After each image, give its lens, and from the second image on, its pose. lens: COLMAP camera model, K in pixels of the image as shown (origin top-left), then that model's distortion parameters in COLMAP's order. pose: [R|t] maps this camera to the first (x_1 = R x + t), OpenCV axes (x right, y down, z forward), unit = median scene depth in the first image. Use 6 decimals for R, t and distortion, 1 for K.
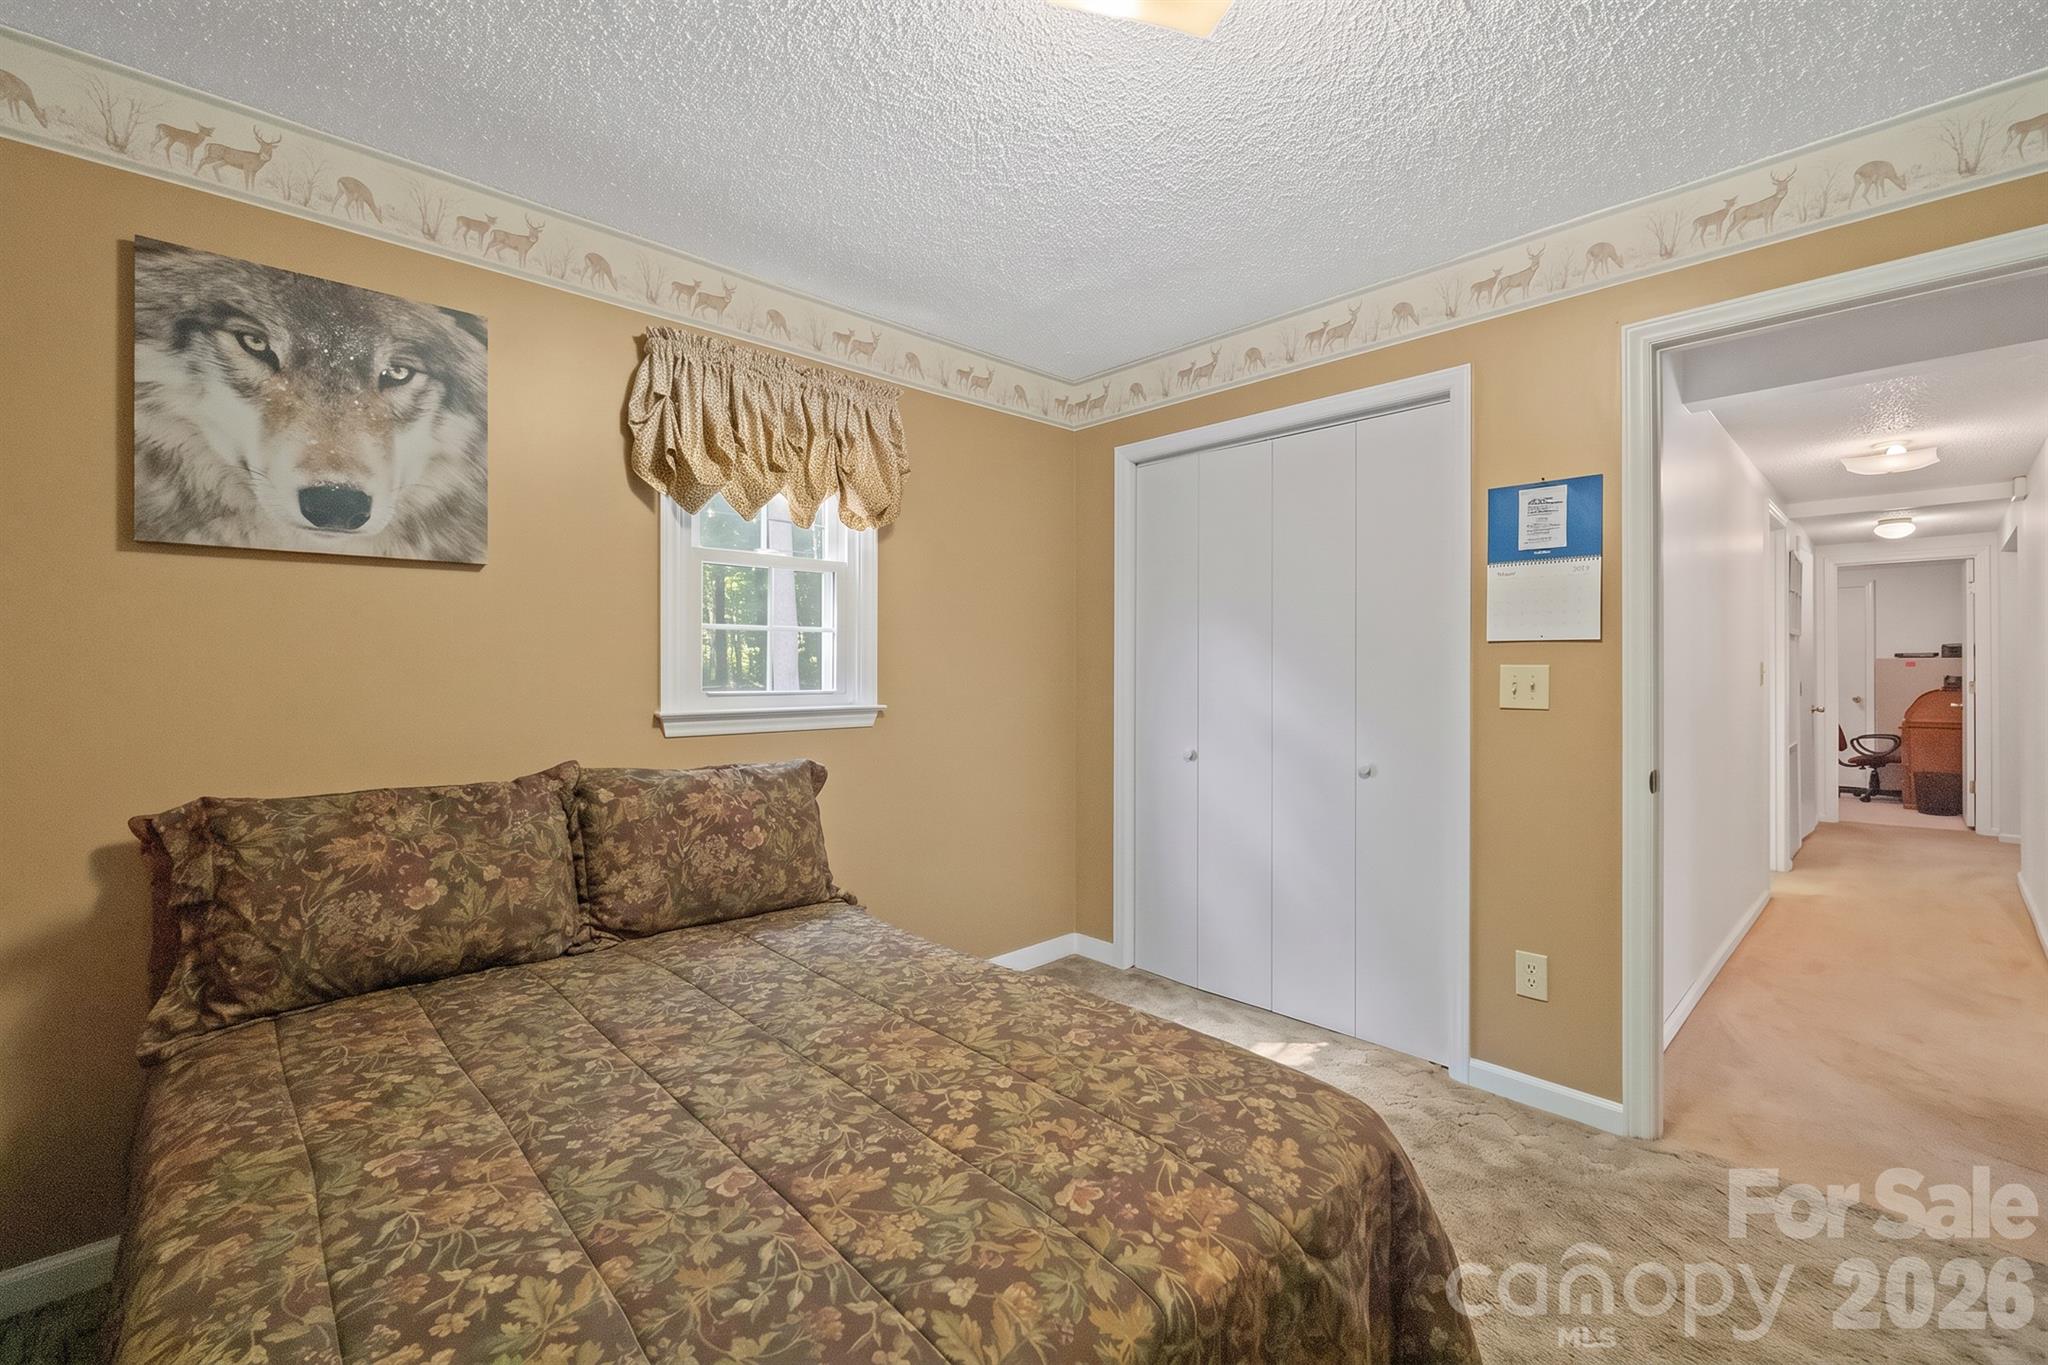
lens RADIAL K [[883.9, 0, 1031.9], [0, 883.9, 676.4], [0, 0, 1]] dist [-0.011939, 0.000671]
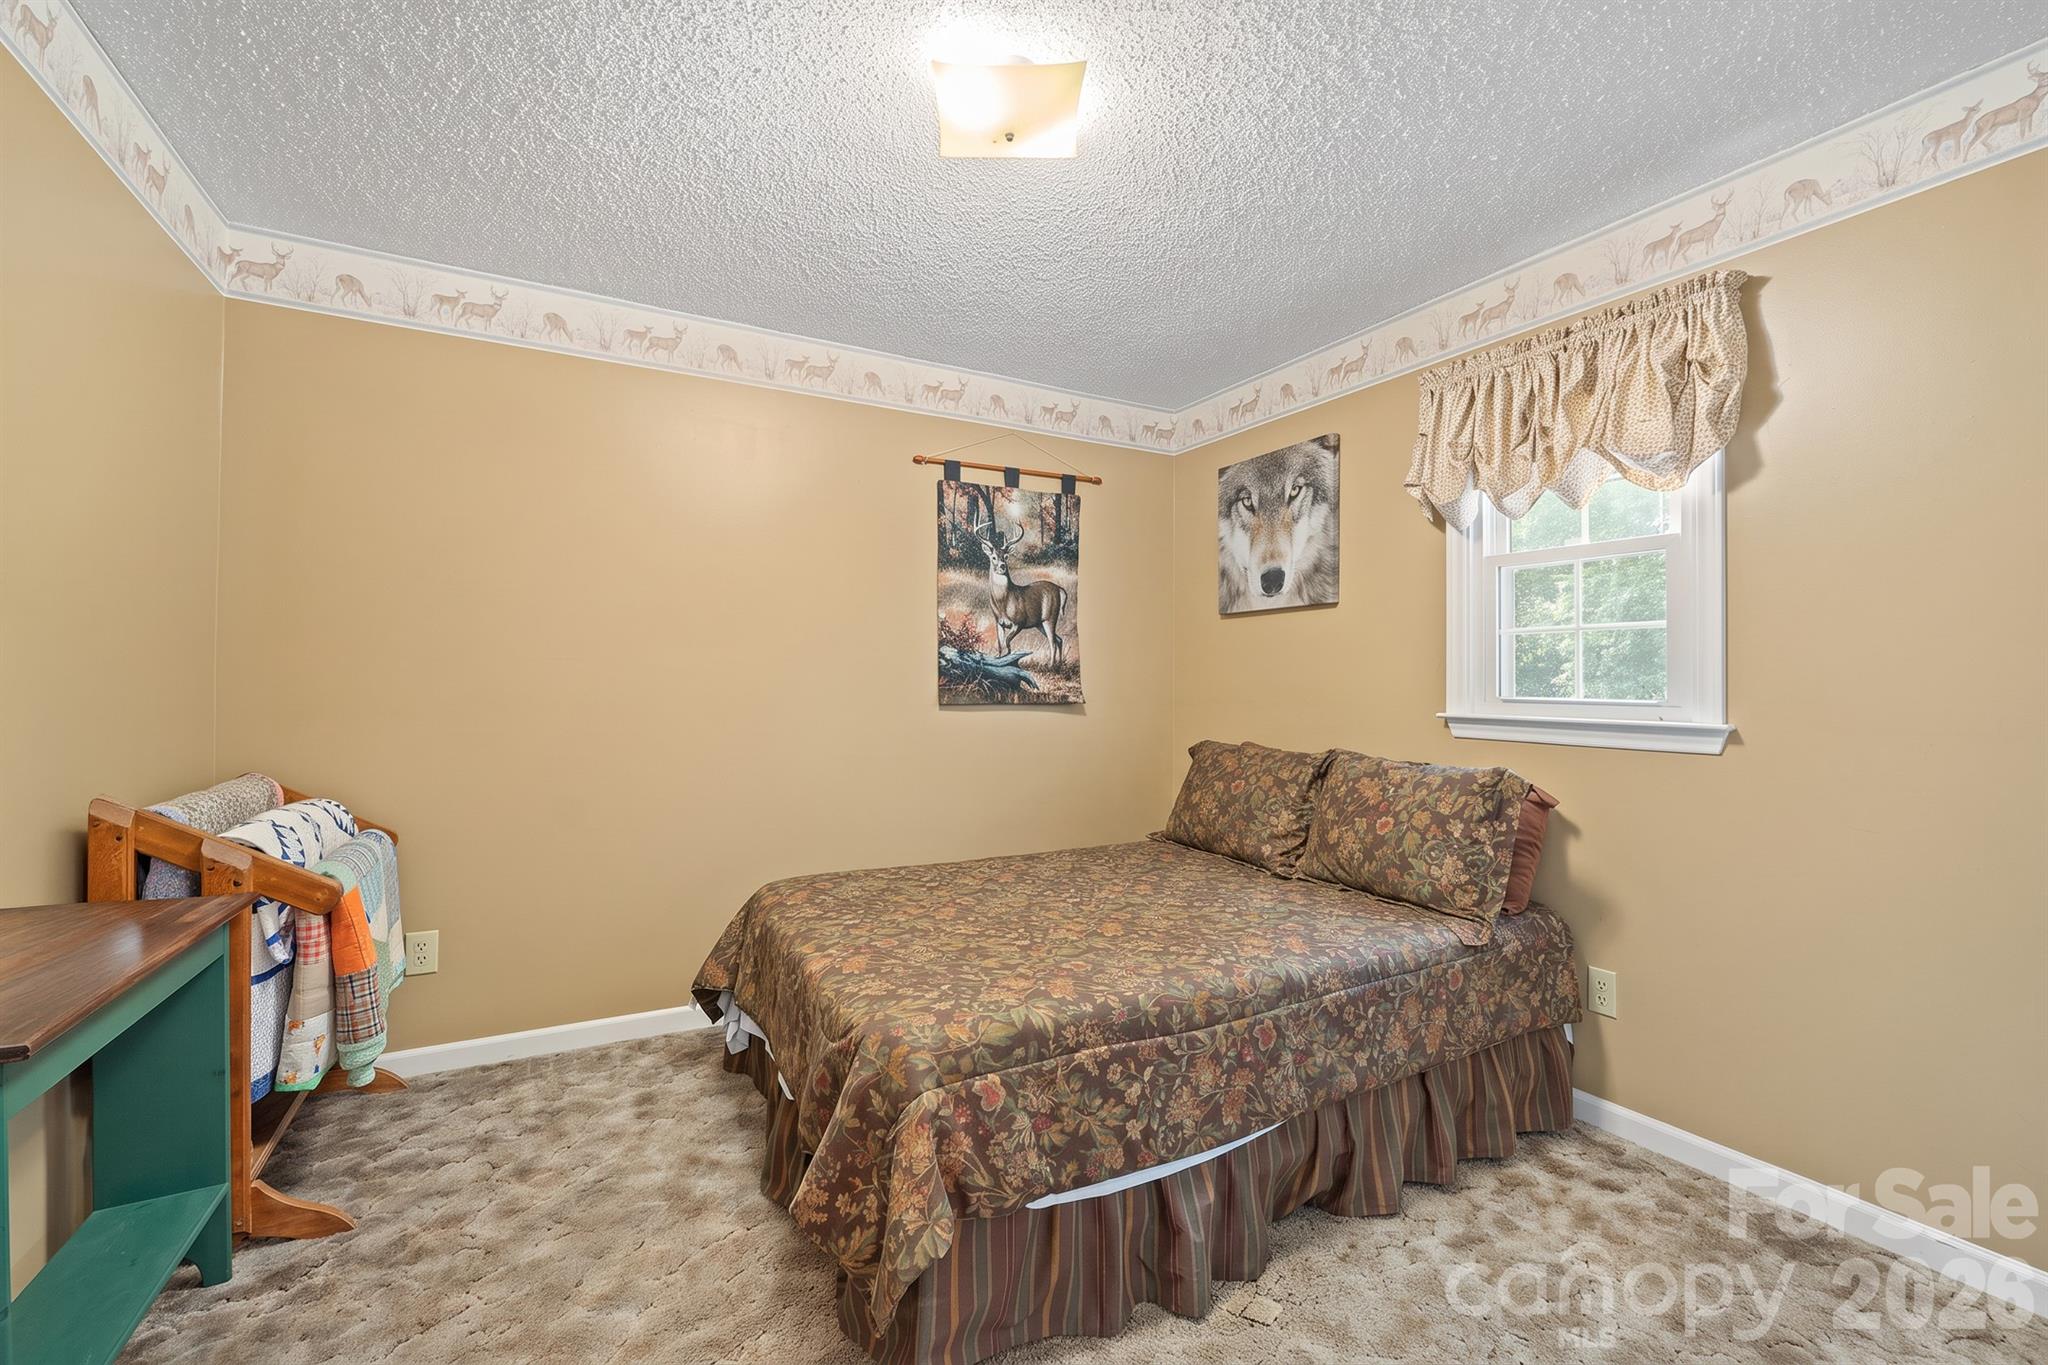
lens RADIAL K [[883.9, 0, 1031.9], [0, 883.9, 676.4], [0, 0, 1]] dist [-0.011939, 0.000671]
pose [[-0.251202, -0.009565, -0.967887, 1.000913], [-0.017383, 0.999834, -0.005369, 0.010761], [0.967779, 0.015476, -0.251327, 0.981751]]
